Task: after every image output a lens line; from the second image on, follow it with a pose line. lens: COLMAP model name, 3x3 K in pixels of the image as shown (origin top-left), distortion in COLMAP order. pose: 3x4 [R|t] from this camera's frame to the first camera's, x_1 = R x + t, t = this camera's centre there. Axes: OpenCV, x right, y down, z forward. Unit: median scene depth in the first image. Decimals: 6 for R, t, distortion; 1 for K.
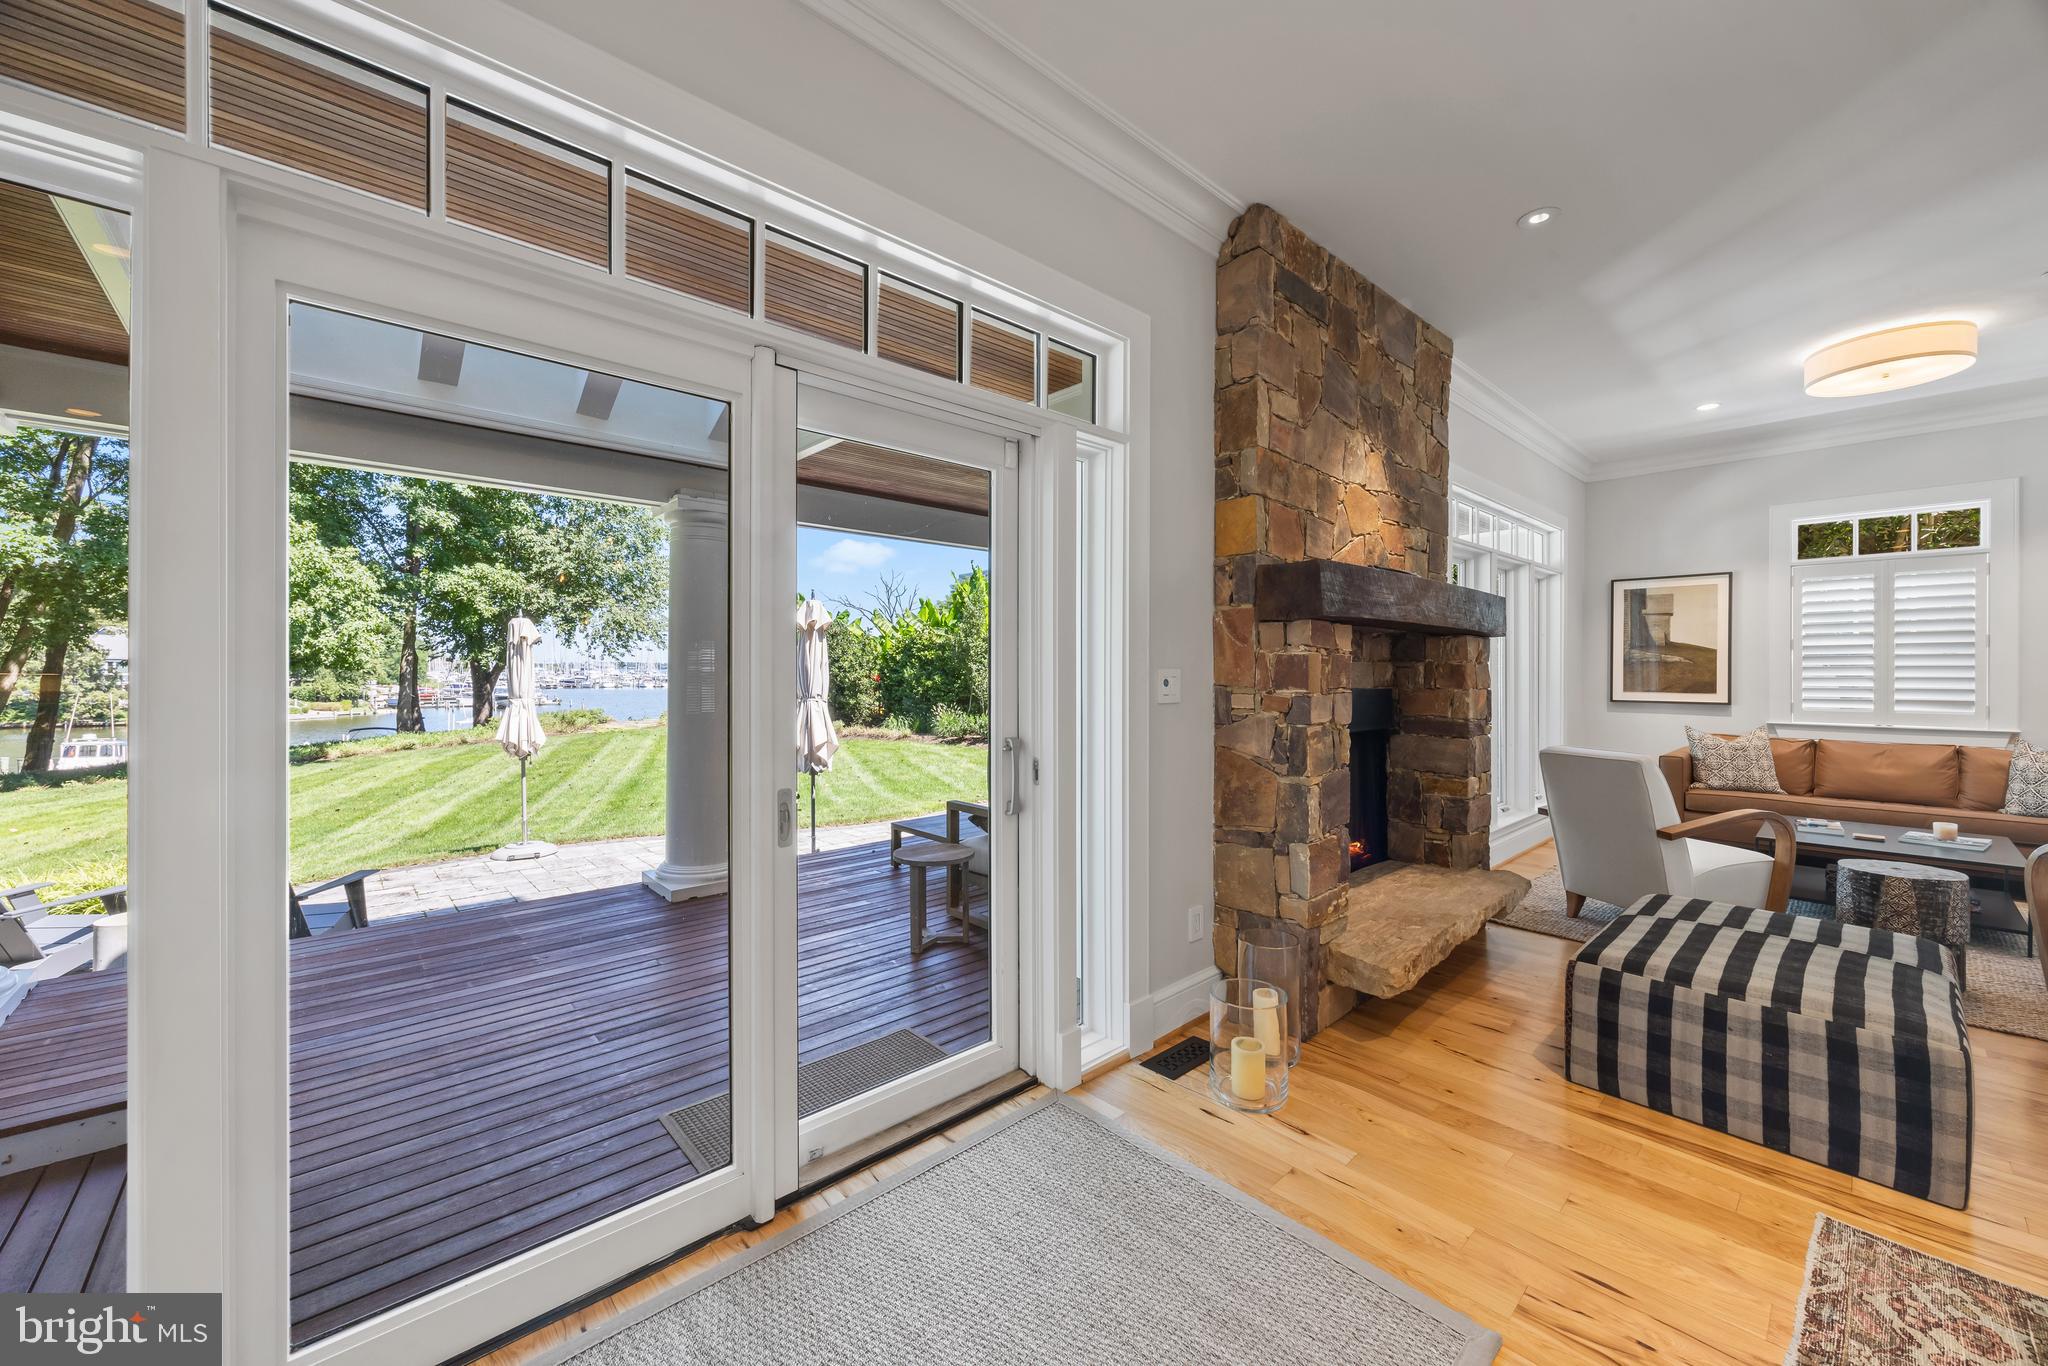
lens RADIAL K [[786.6, 0, 1036.5], [0, 786.6, 672.4], [0, 0, 1]] dist [-0.001060, 0.000046]
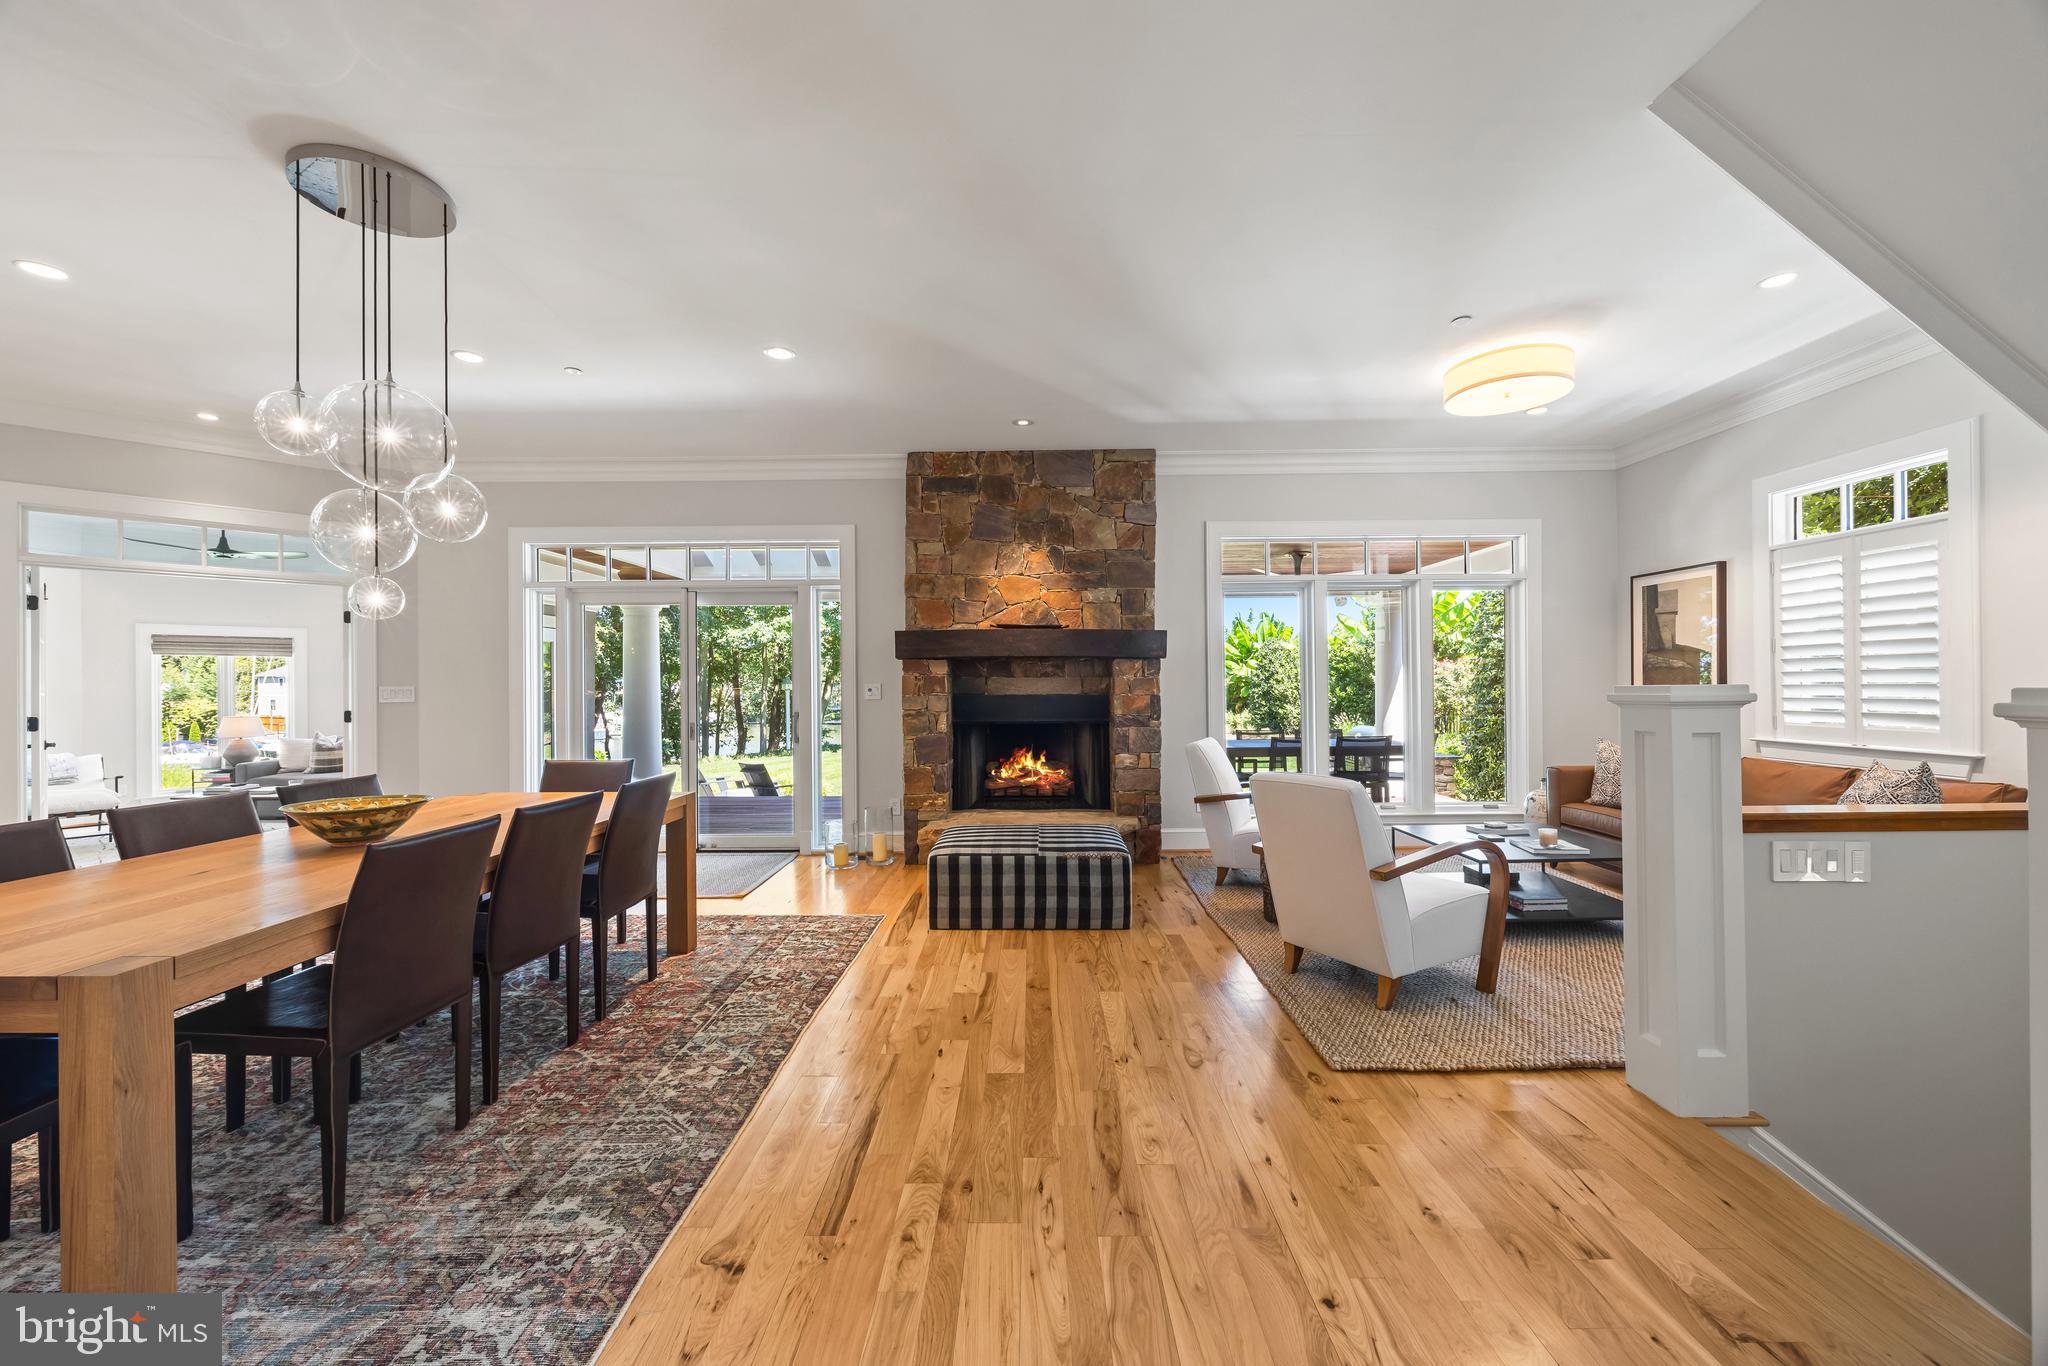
lens RADIAL K [[784.8, 0, 1022.3], [0, 784.8, 684.4], [0, 0, 1]] dist [-0.001850, 0.000247]
pose [[0.732946, -0.008104, -0.680239, 1.297147], [0.005279, 0.999967, -0.006226, 0.009218], [0.680267, 0.000972, 0.732964, -0.196875]]
